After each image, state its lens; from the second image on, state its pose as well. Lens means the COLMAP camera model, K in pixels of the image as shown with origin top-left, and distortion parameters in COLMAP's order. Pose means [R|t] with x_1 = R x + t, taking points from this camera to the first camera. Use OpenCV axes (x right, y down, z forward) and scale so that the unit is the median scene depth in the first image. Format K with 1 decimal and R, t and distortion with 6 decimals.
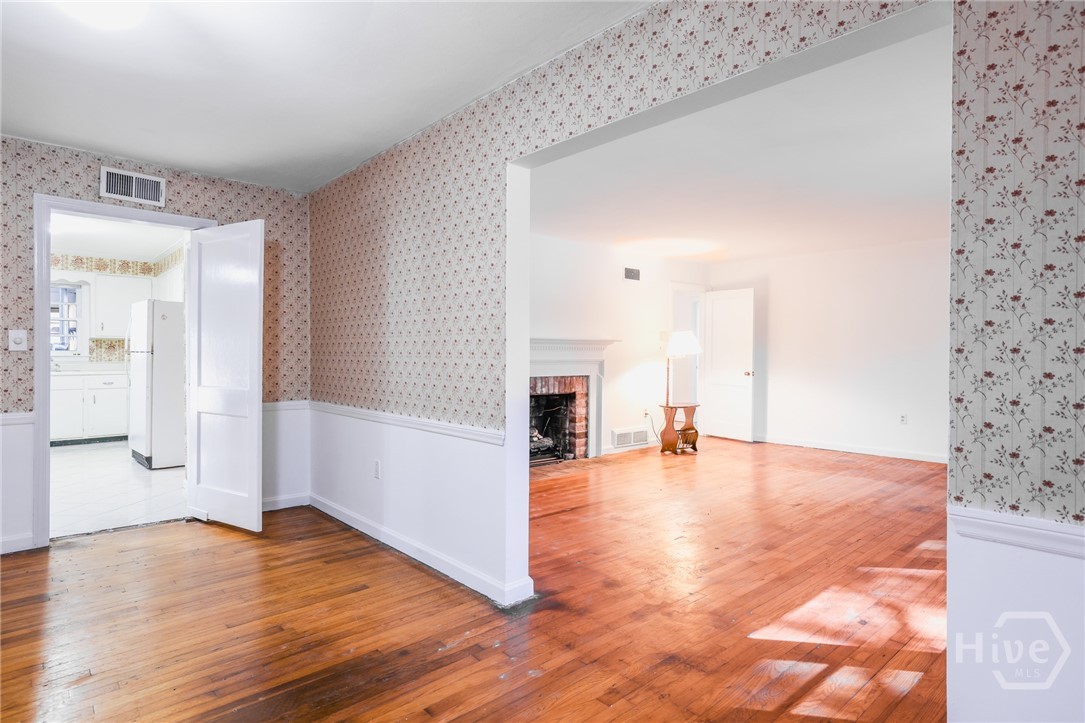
lens RADIAL K [[603.3, 0, 542.5], [0, 603.3, 361.5], [0, 0, 1]] dist [-0.004386, -0.000081]
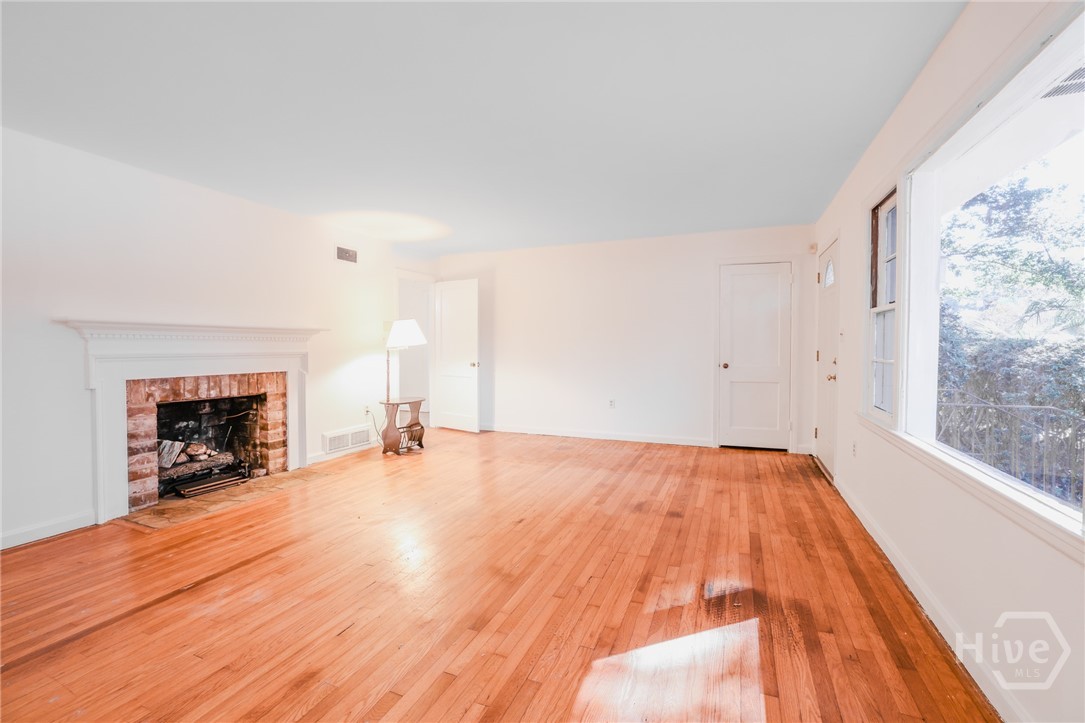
lens RADIAL K [[469.1, 0, 542.5], [0, 469.1, 361.5], [0, 0, 1]] dist [-0.000944, -0.000115]
pose [[0.906254, -0.020631, 0.422229, 0.123997], [0.012506, 0.999680, 0.022005, -0.000167], [-0.422548, -0.014662, 0.906222, 0.272564]]
